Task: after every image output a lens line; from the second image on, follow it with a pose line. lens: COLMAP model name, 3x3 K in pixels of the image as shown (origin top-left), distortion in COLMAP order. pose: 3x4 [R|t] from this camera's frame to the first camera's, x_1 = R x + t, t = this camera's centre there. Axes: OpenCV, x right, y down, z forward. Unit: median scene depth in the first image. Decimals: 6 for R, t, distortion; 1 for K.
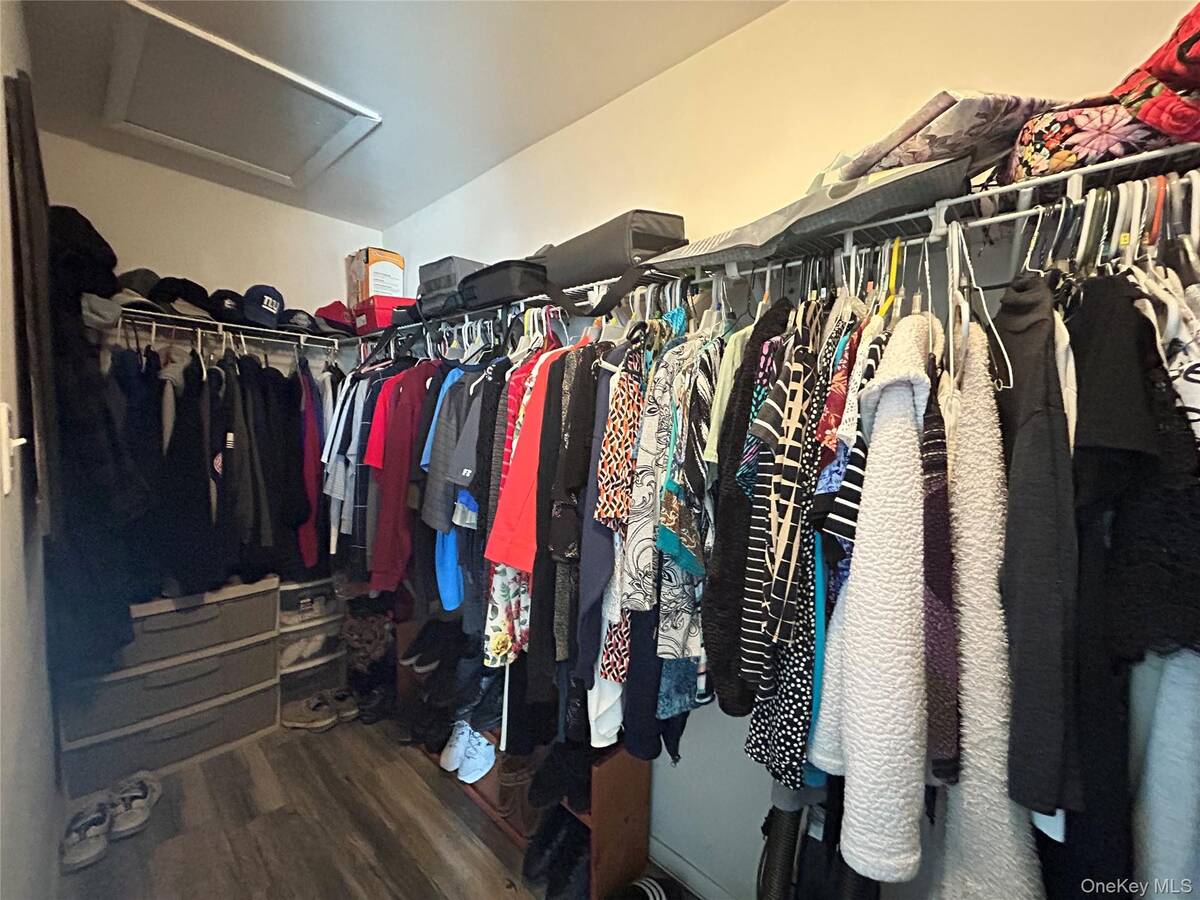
lens RADIAL K [[478.8, 0, 599.4], [0, 478.8, 451.4], [0, 0, 1]] dist [-0.003004, 0.000515]
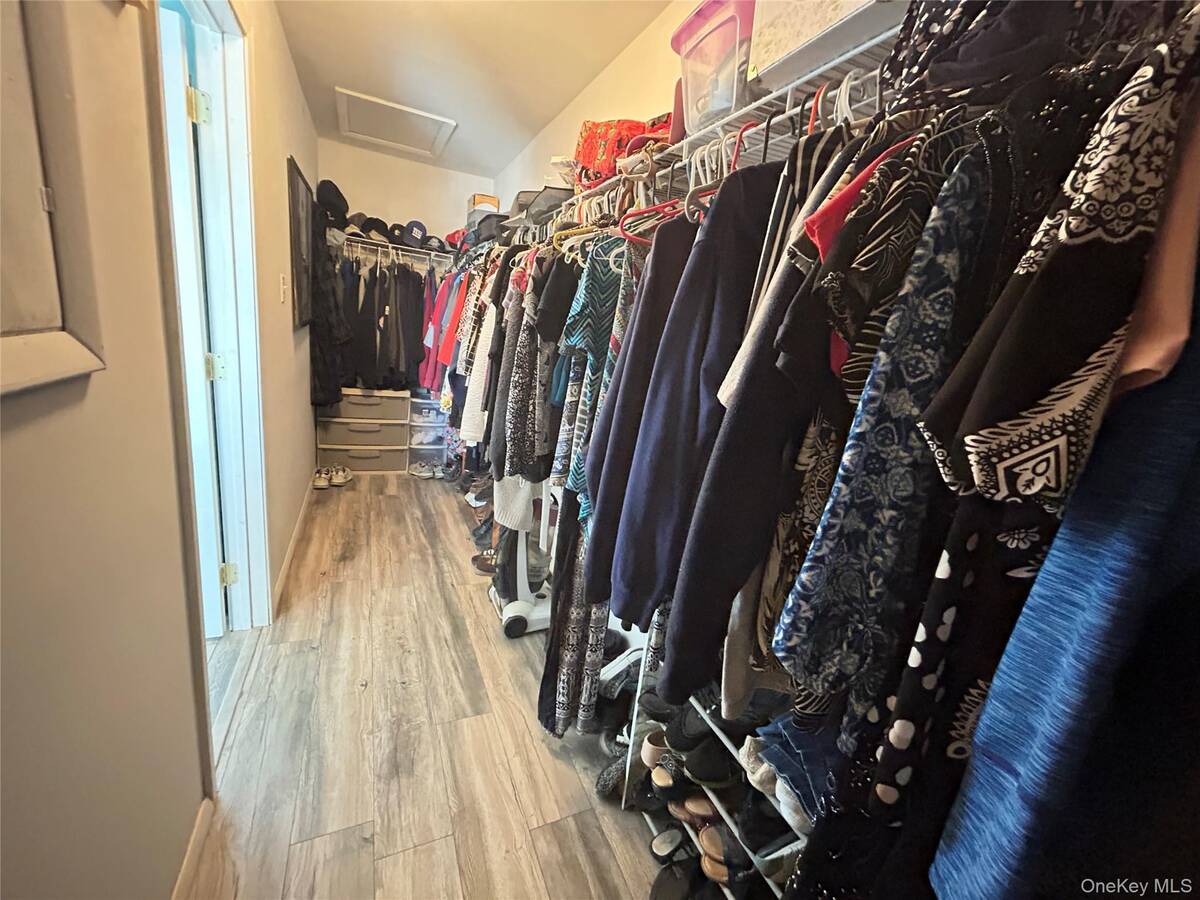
lens RADIAL K [[478.8, 0, 598.3], [0, 478.8, 451.8], [0, 0, 1]] dist [-0.003004, 0.000515]
pose [[0.915611, 0.168942, -0.364849, 0.732148], [-0.113679, 0.979189, 0.168124, 0.106456], [0.385659, -0.112461, 0.915762, -0.443925]]
